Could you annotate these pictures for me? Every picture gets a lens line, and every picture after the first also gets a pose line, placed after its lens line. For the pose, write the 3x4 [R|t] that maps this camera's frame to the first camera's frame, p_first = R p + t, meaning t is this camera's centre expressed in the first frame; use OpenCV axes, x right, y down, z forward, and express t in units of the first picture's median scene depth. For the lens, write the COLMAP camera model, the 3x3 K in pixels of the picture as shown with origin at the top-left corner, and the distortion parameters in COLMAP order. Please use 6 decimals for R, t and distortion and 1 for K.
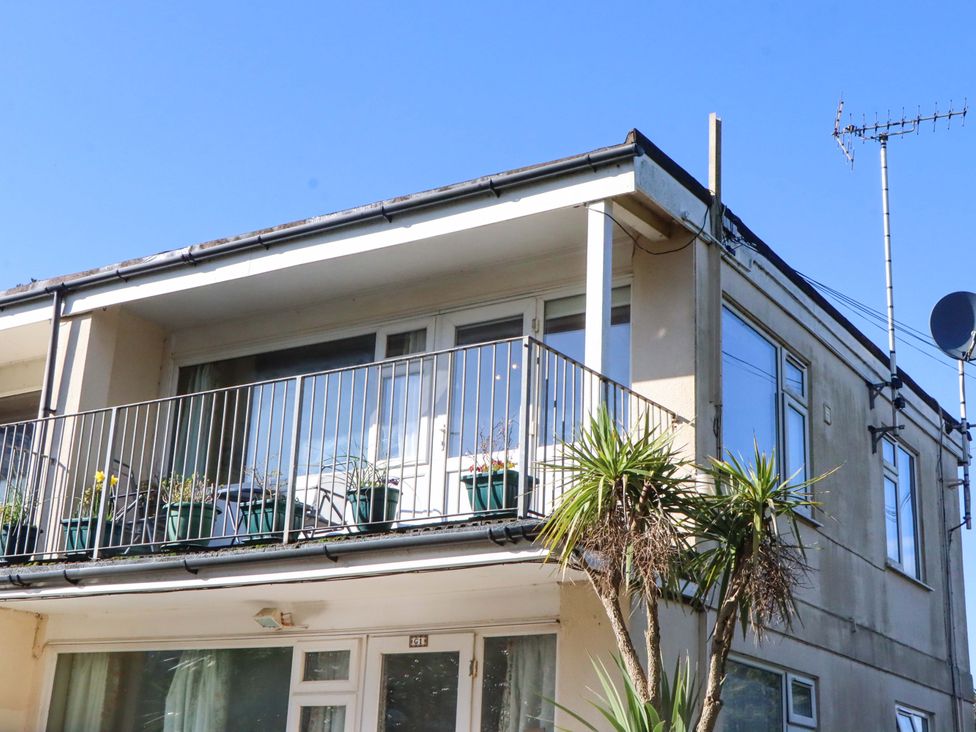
lens RADIAL K [[1364.1, 0, 486.8], [0, 1364.1, 385.4], [0, 0, 1]] dist [0.085423, -0.012743]
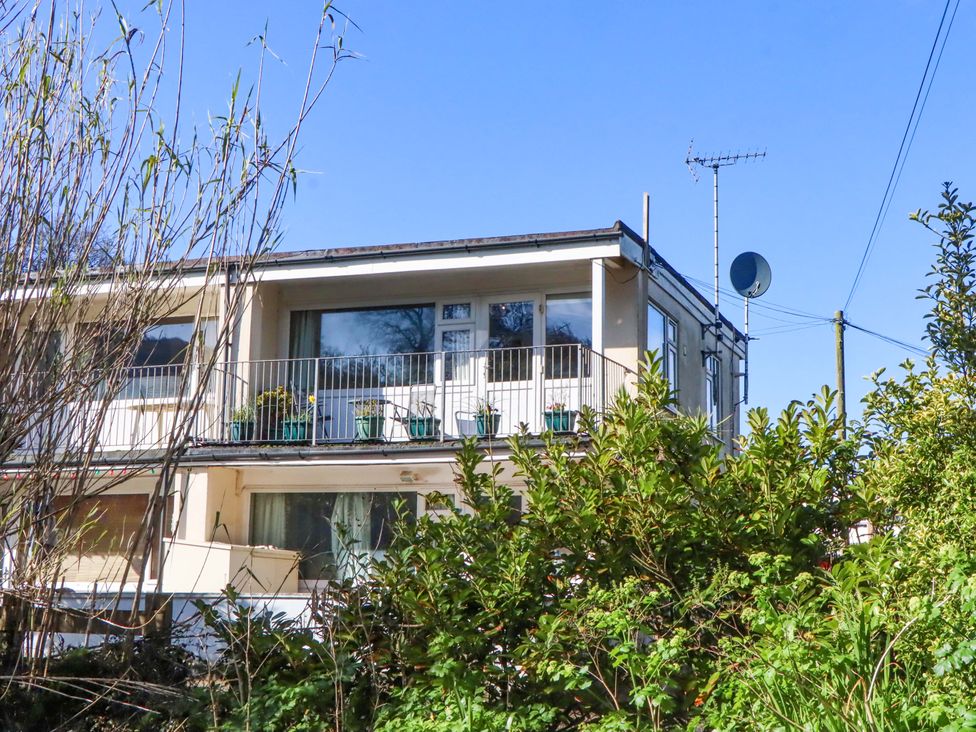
lens RADIAL K [[1364.1, 0, 486.8], [0, 1364.1, 385.4], [0, 0, 1]] dist [0.085423, -0.012743]
pose [[0.980309, 0.005487, 0.197392, -0.385682], [-0.034275, 0.989169, 0.142721, -0.198749], [-0.194471, -0.146676, 0.969880, -0.713058]]
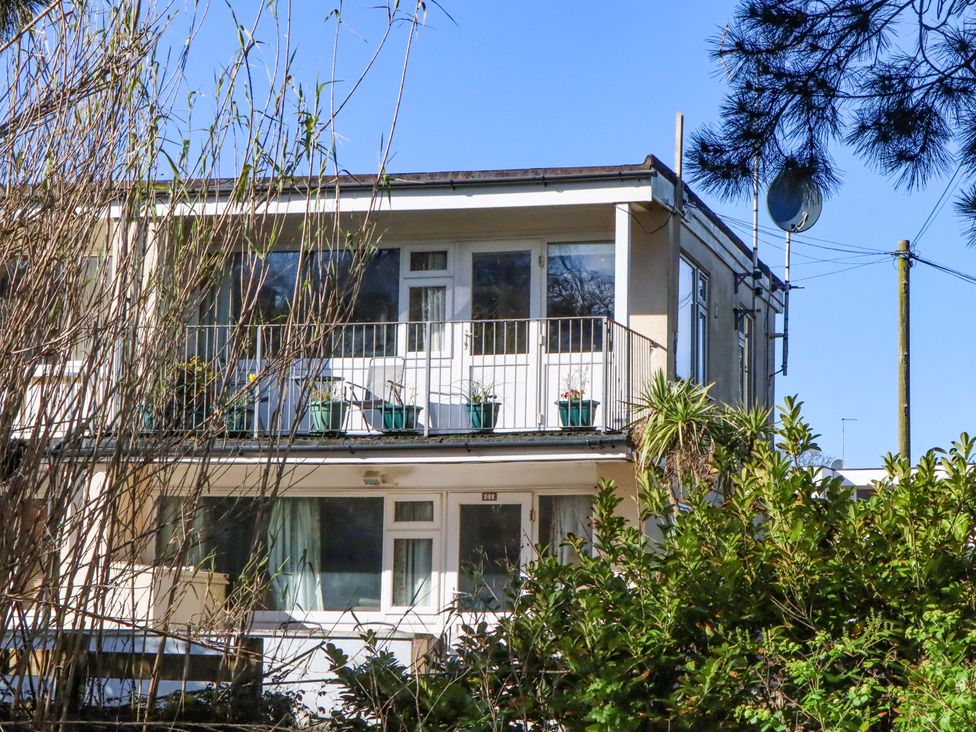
lens RADIAL K [[2120.3, 0, 488.0], [0, 2120.3, 366.0], [0, 0, 1]] dist [0.333491, 0.169773]
pose [[0.961959, 0.010717, 0.272984, -0.600449], [-0.059635, 0.983370, 0.171543, -0.306019], [-0.266606, -0.181297, 0.946601, -1.015906]]
